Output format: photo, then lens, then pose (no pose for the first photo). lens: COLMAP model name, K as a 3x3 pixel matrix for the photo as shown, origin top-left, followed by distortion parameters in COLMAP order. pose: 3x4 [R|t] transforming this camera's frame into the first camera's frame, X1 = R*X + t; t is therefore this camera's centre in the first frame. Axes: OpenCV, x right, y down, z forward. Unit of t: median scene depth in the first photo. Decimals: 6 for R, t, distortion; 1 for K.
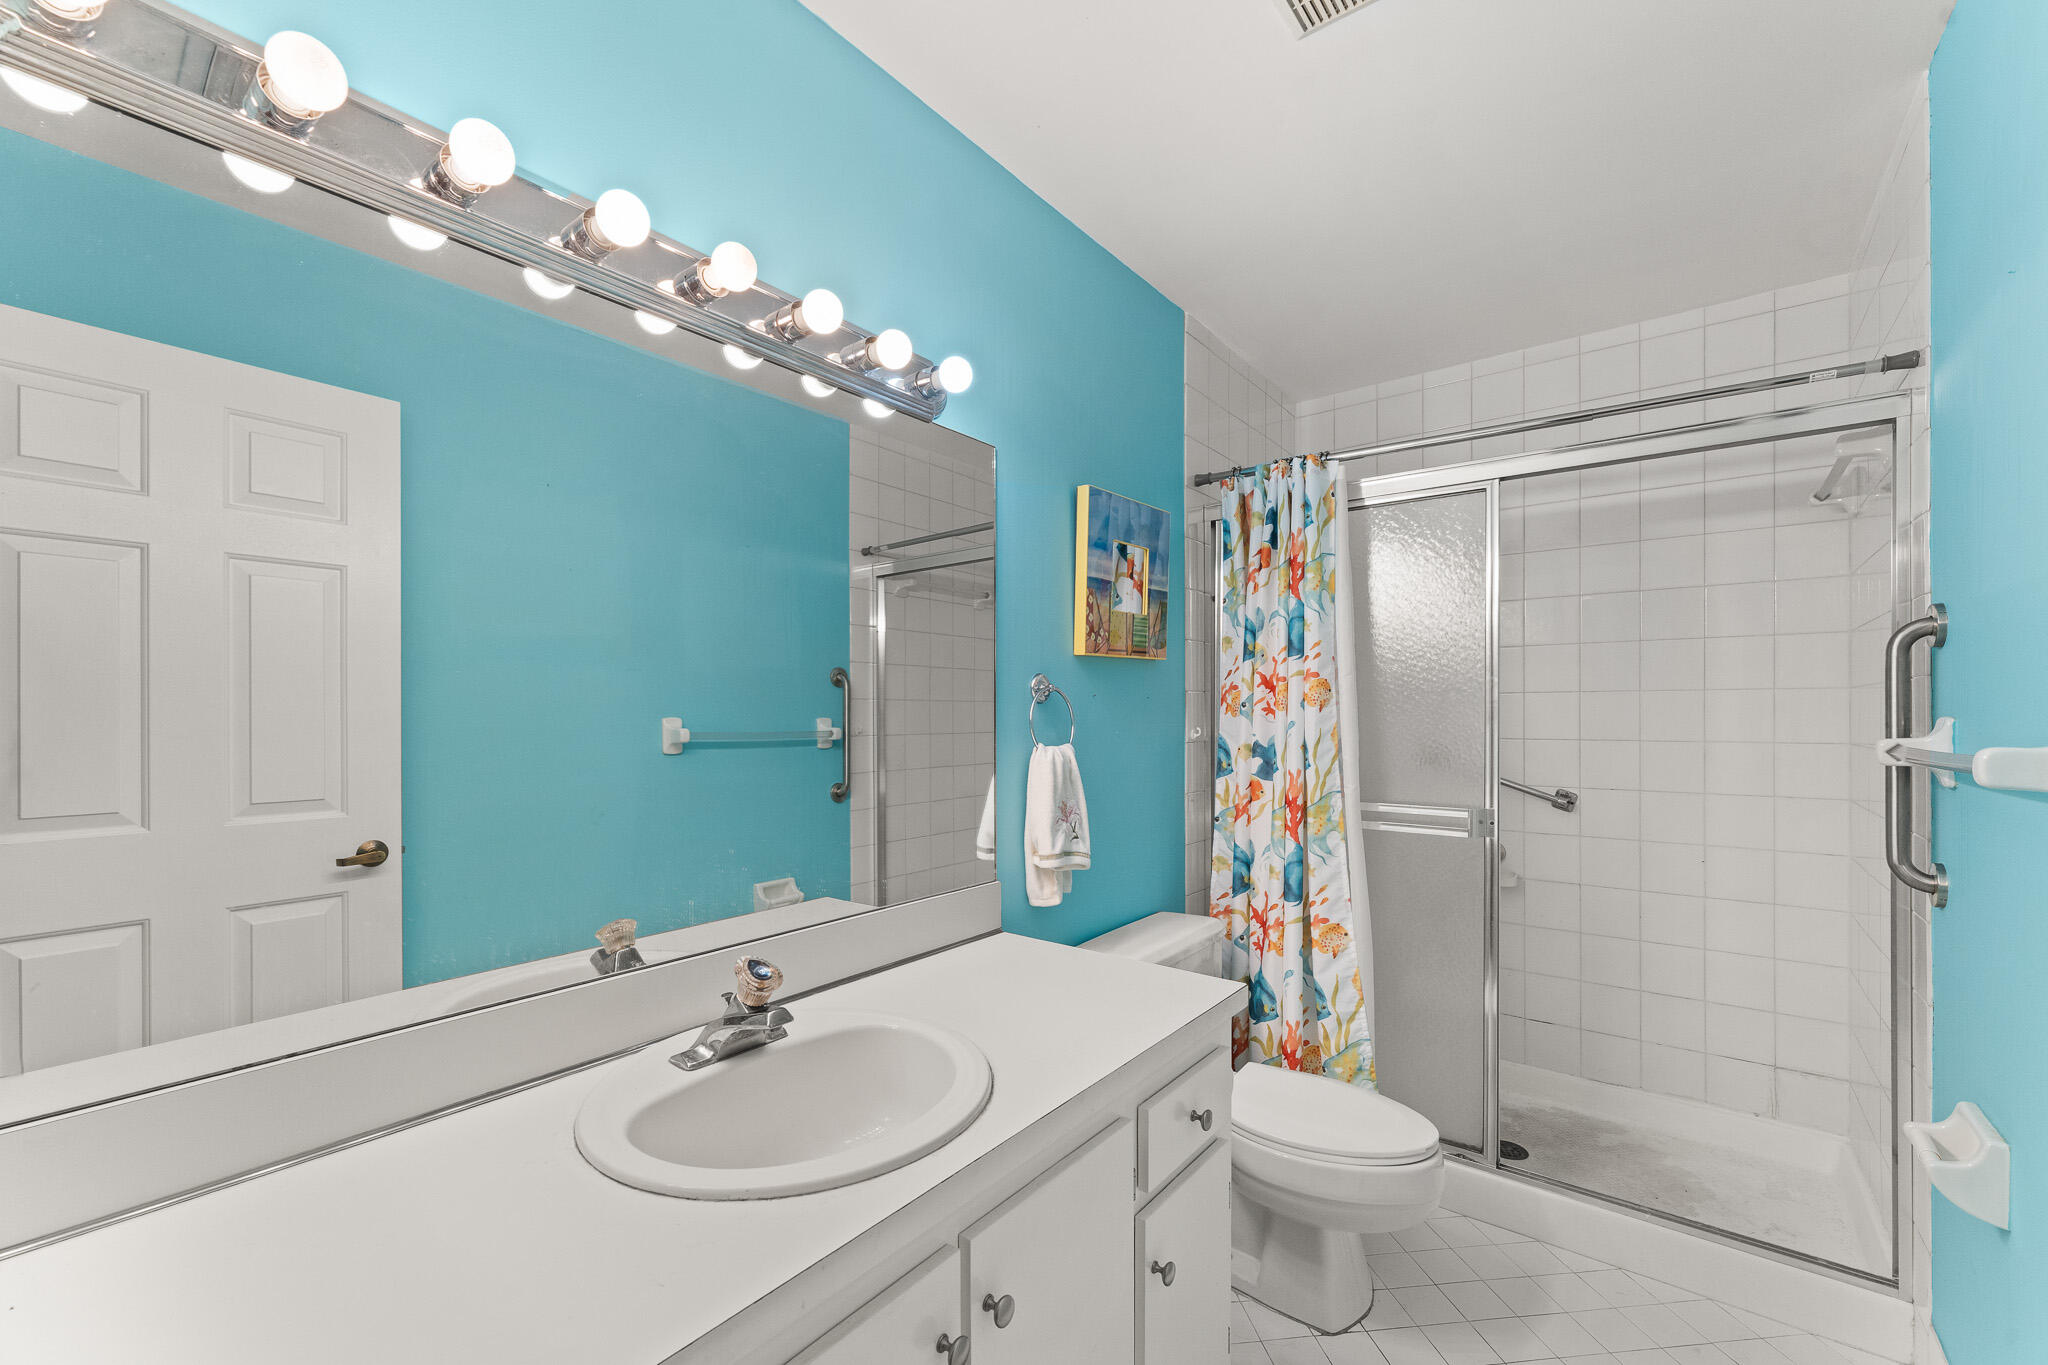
lens RADIAL K [[825.7, 0, 1014.7], [0, 825.7, 703.4], [0, 0, 1]] dist [0.000473, -0.000015]
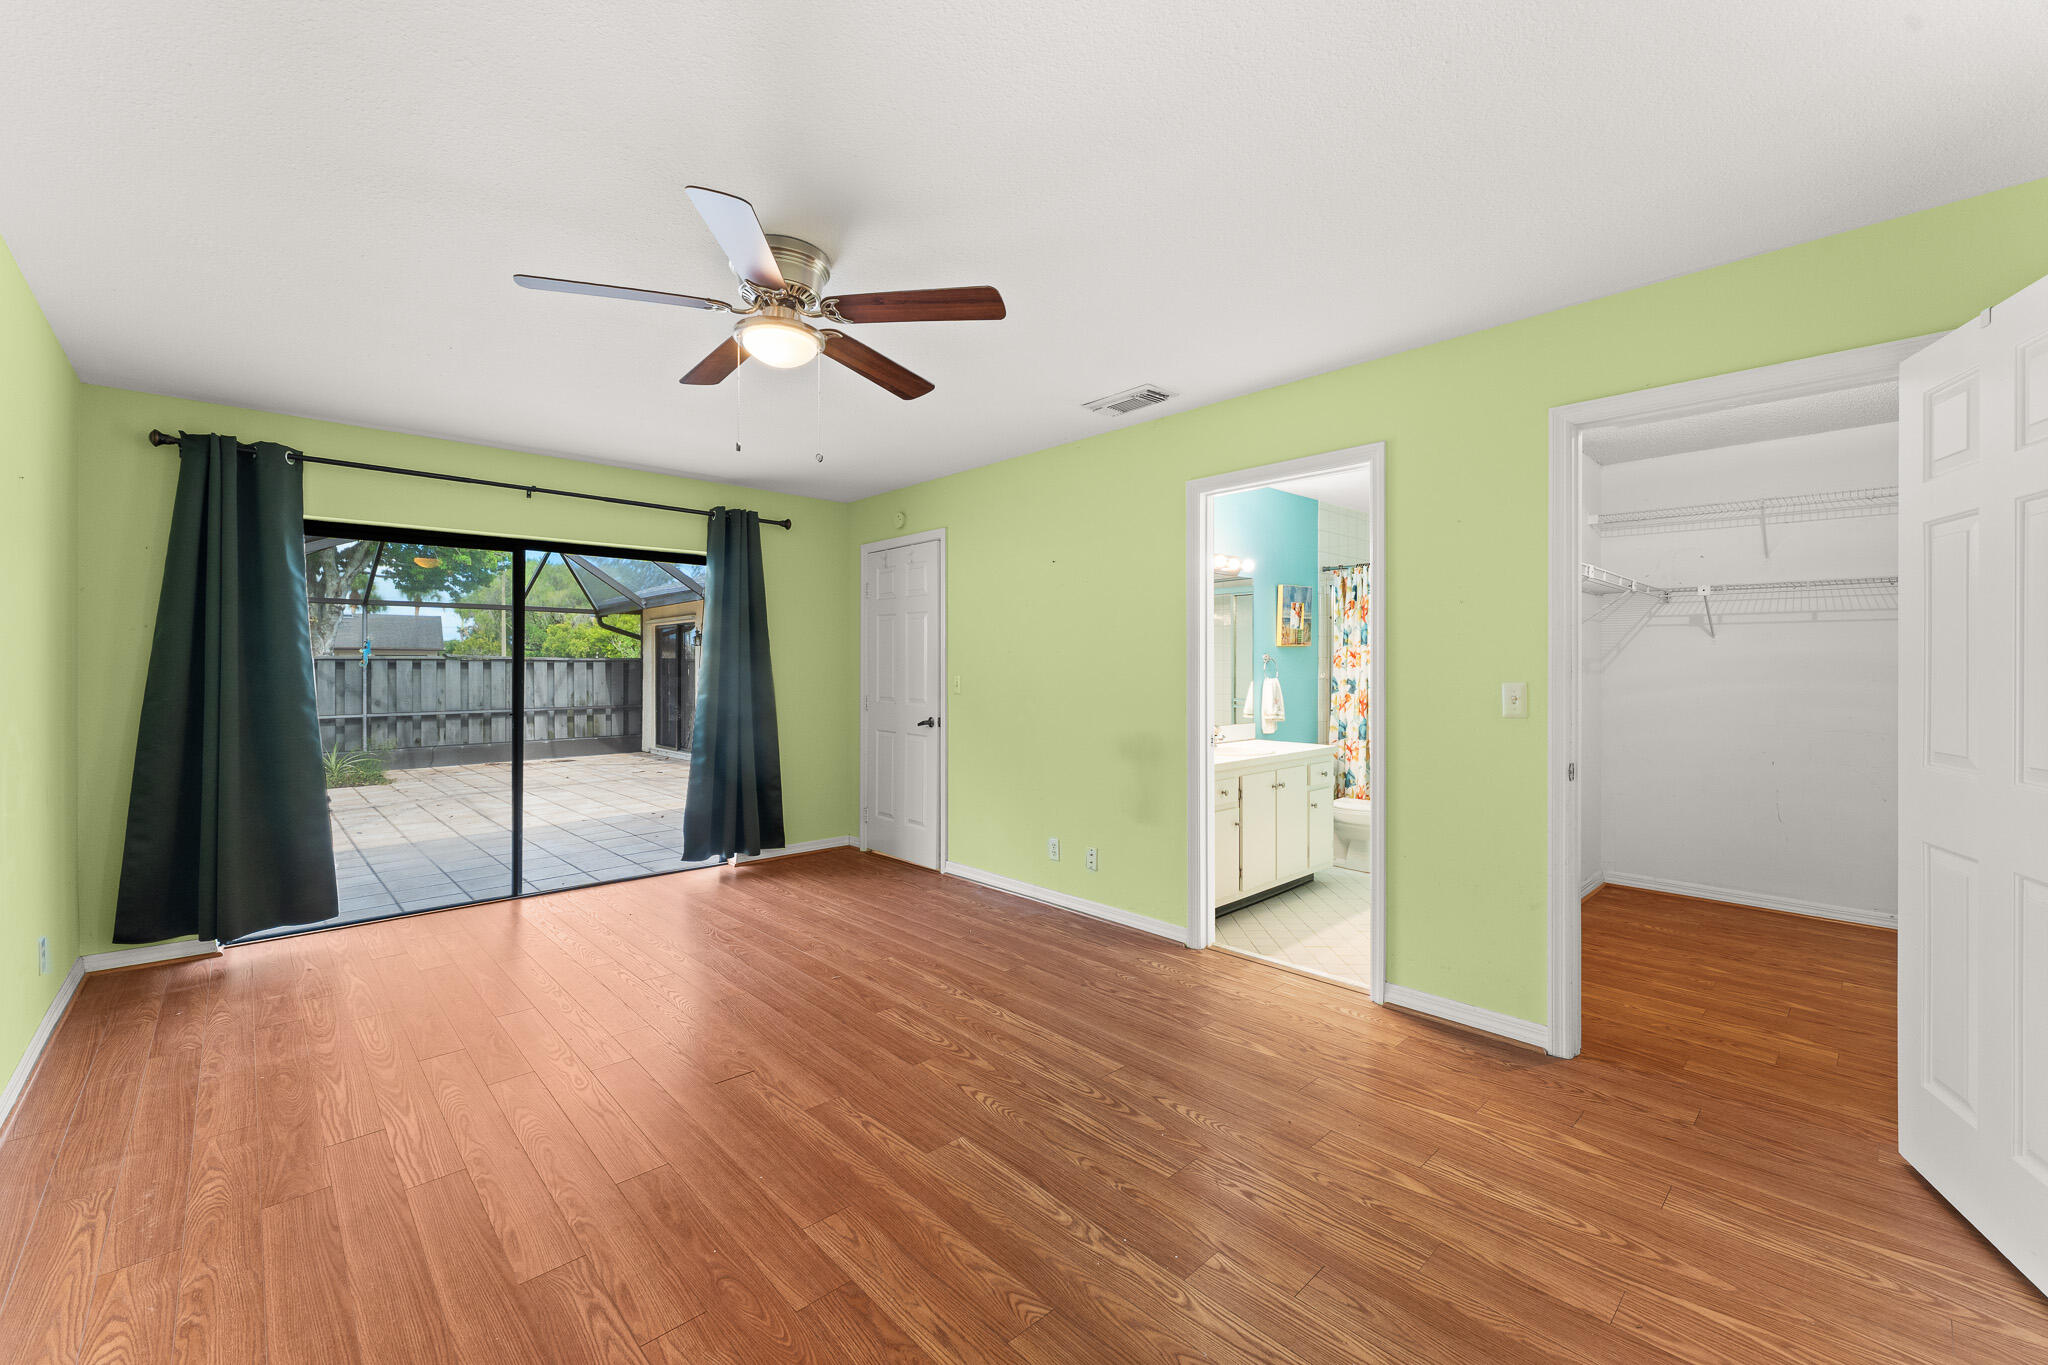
lens RADIAL K [[822.3, 0, 1020.4], [0, 822.3, 670.7], [0, 0, 1]] dist [0.000628, -0.000384]
pose [[0.990607, -0.000306, -0.136737, -0.351838], [0.001930, 0.999929, 0.011750, -0.008590], [0.136723, -0.011903, 0.990538, -1.610107]]
